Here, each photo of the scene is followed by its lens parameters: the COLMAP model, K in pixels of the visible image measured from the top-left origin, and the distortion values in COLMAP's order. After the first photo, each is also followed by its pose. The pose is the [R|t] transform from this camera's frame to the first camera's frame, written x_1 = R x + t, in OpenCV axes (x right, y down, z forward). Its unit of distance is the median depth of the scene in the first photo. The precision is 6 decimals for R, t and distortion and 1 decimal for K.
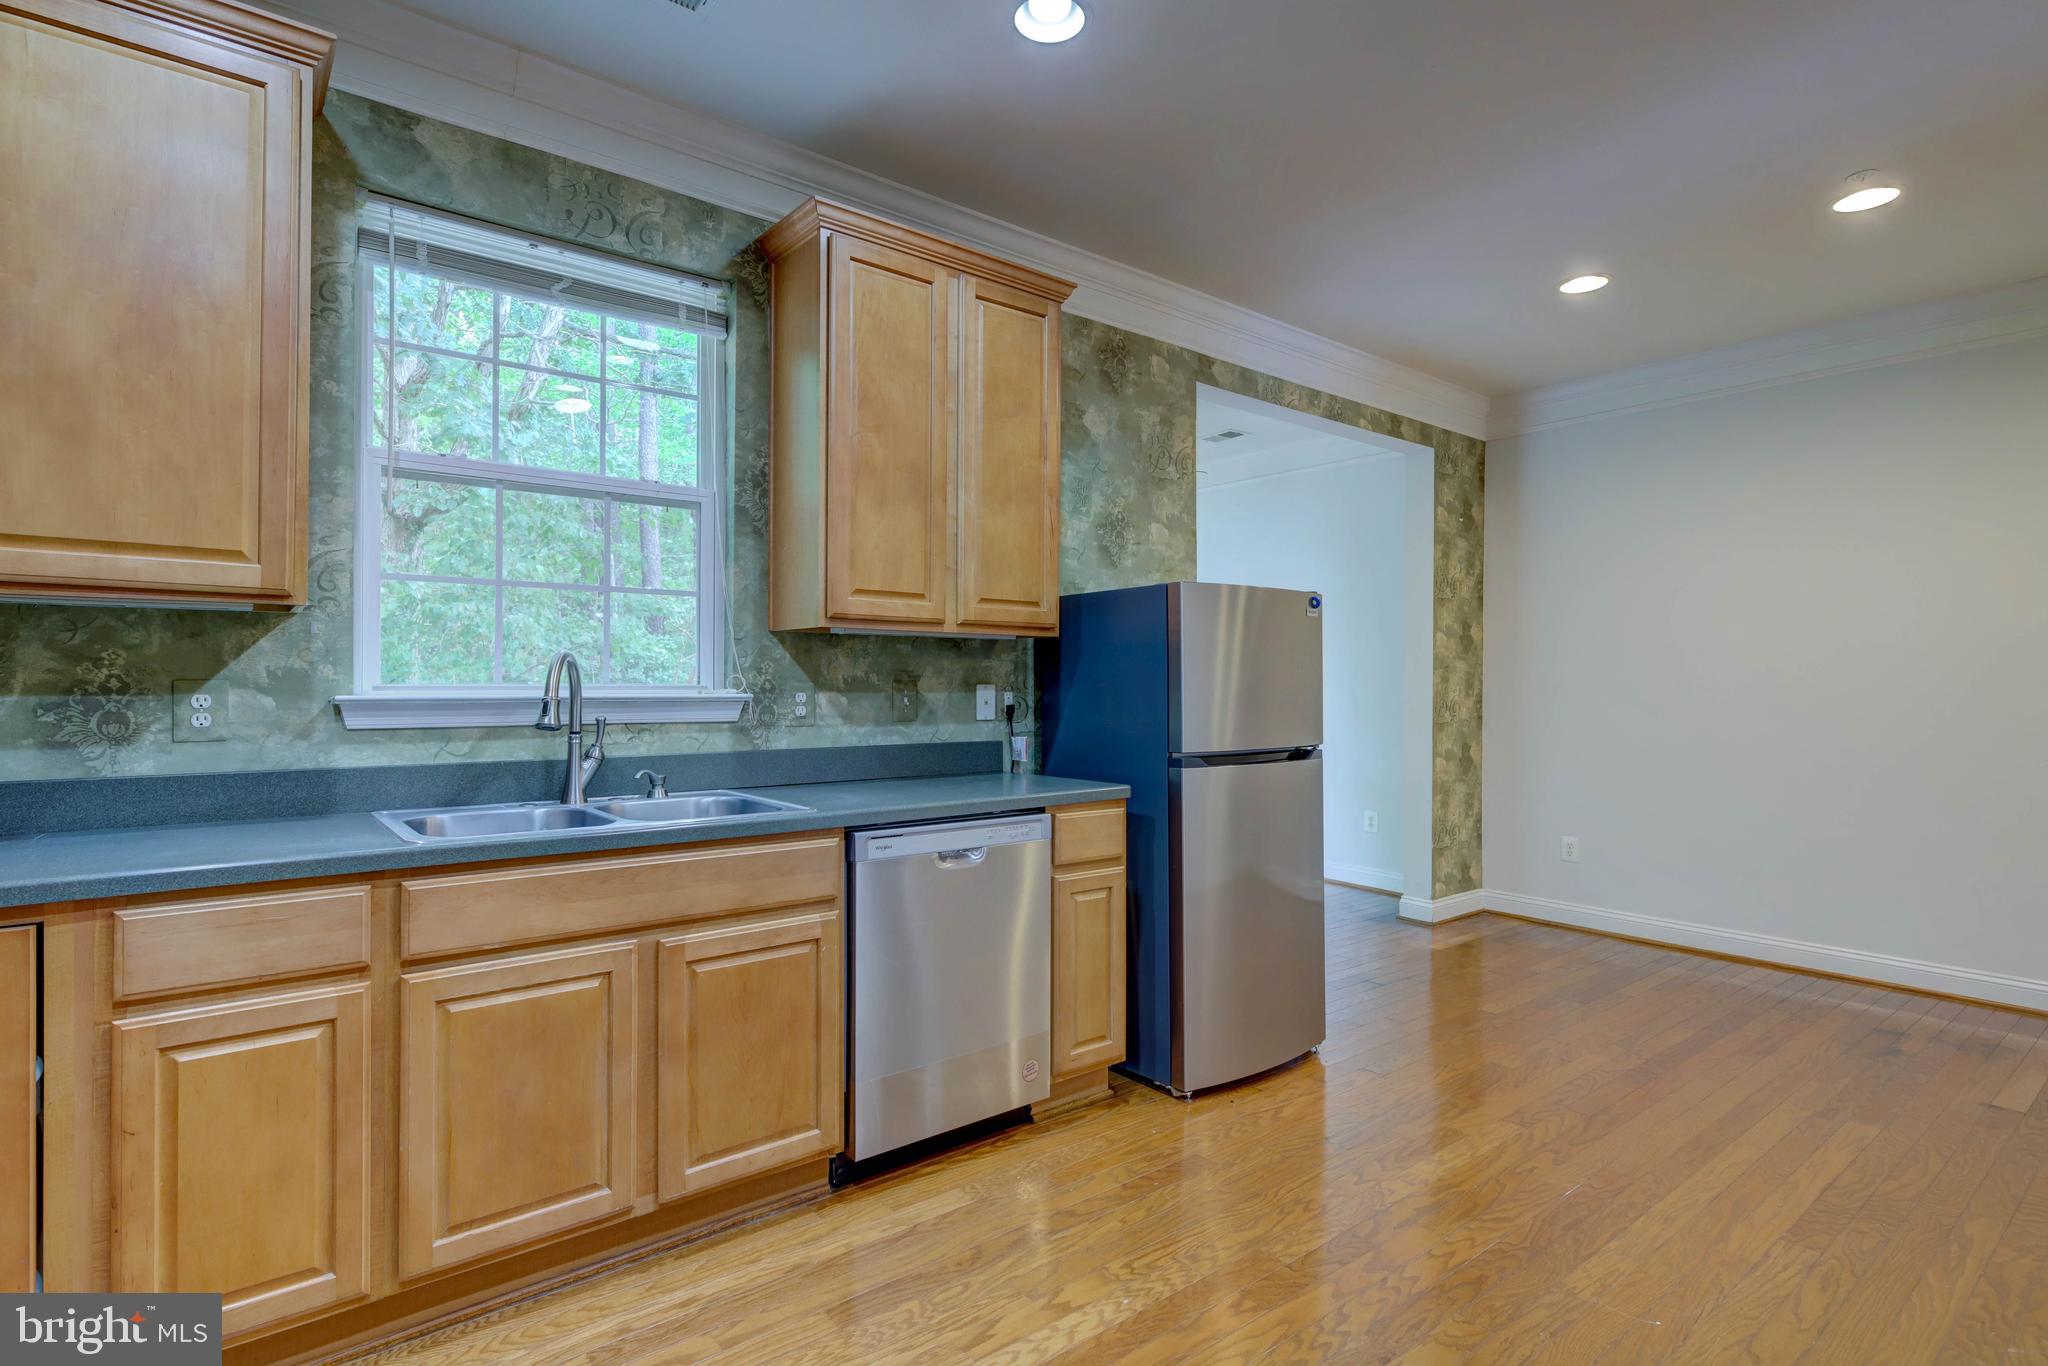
lens RADIAL K [[1010.4, 0, 1025.6], [0, 1010.4, 679.2], [0, 0, 1]] dist [0.003621, -0.001529]
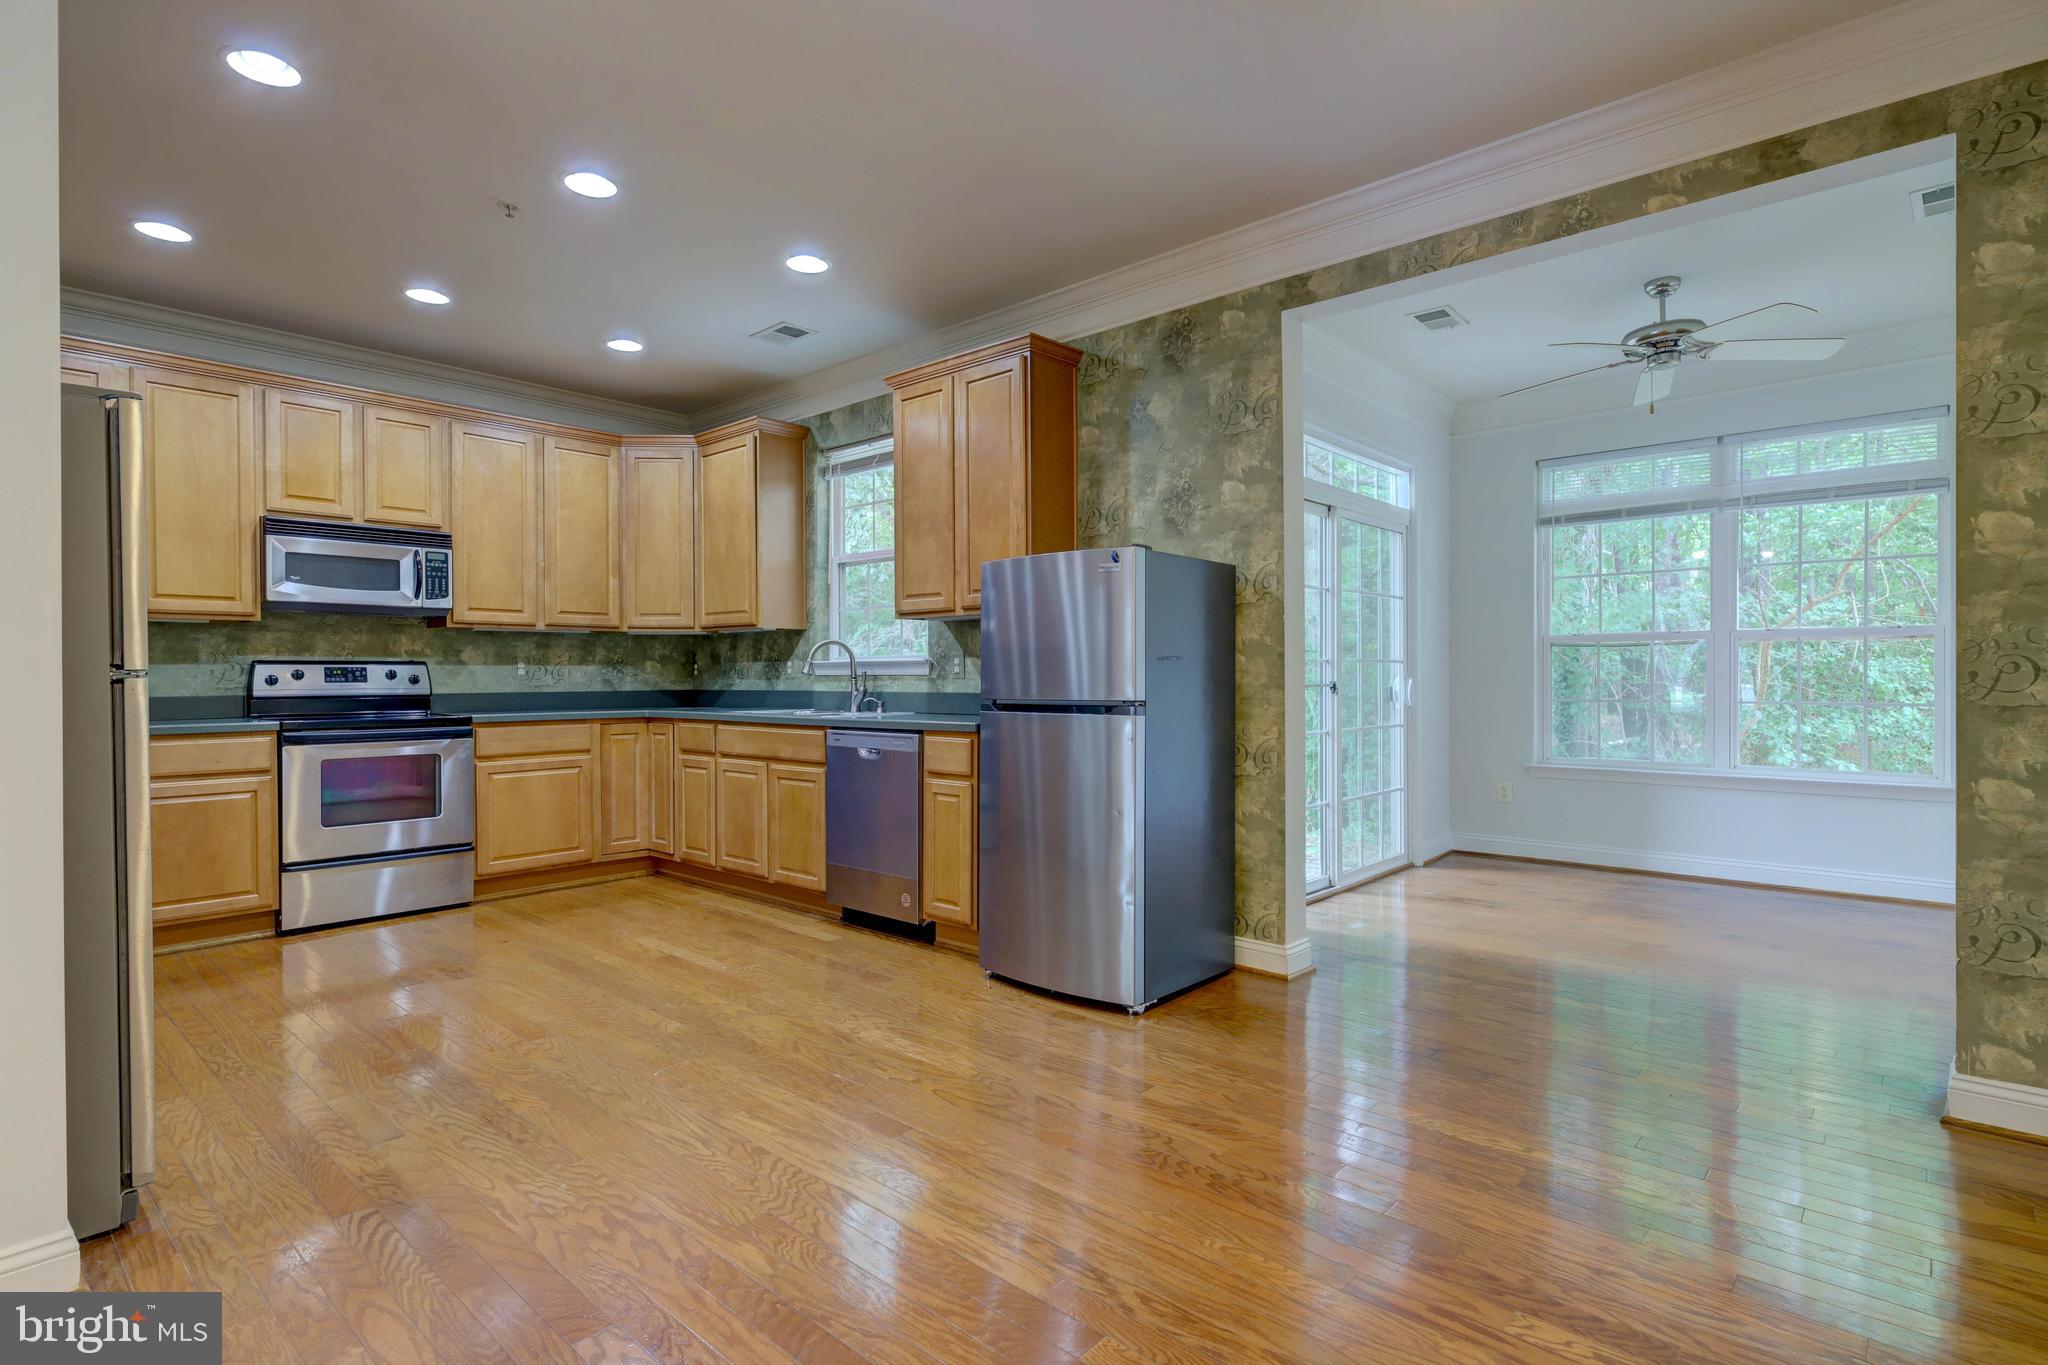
lens RADIAL K [[1010.4, 0, 1025.6], [0, 1010.4, 678.7], [0, 0, 1]] dist [0.003621, -0.001529]
pose [[0.163637, -0.002447, -0.986518, 1.533965], [0.006964, 0.999975, -0.001325, 0.054263], [0.986496, -0.006653, 0.163650, 0.923436]]
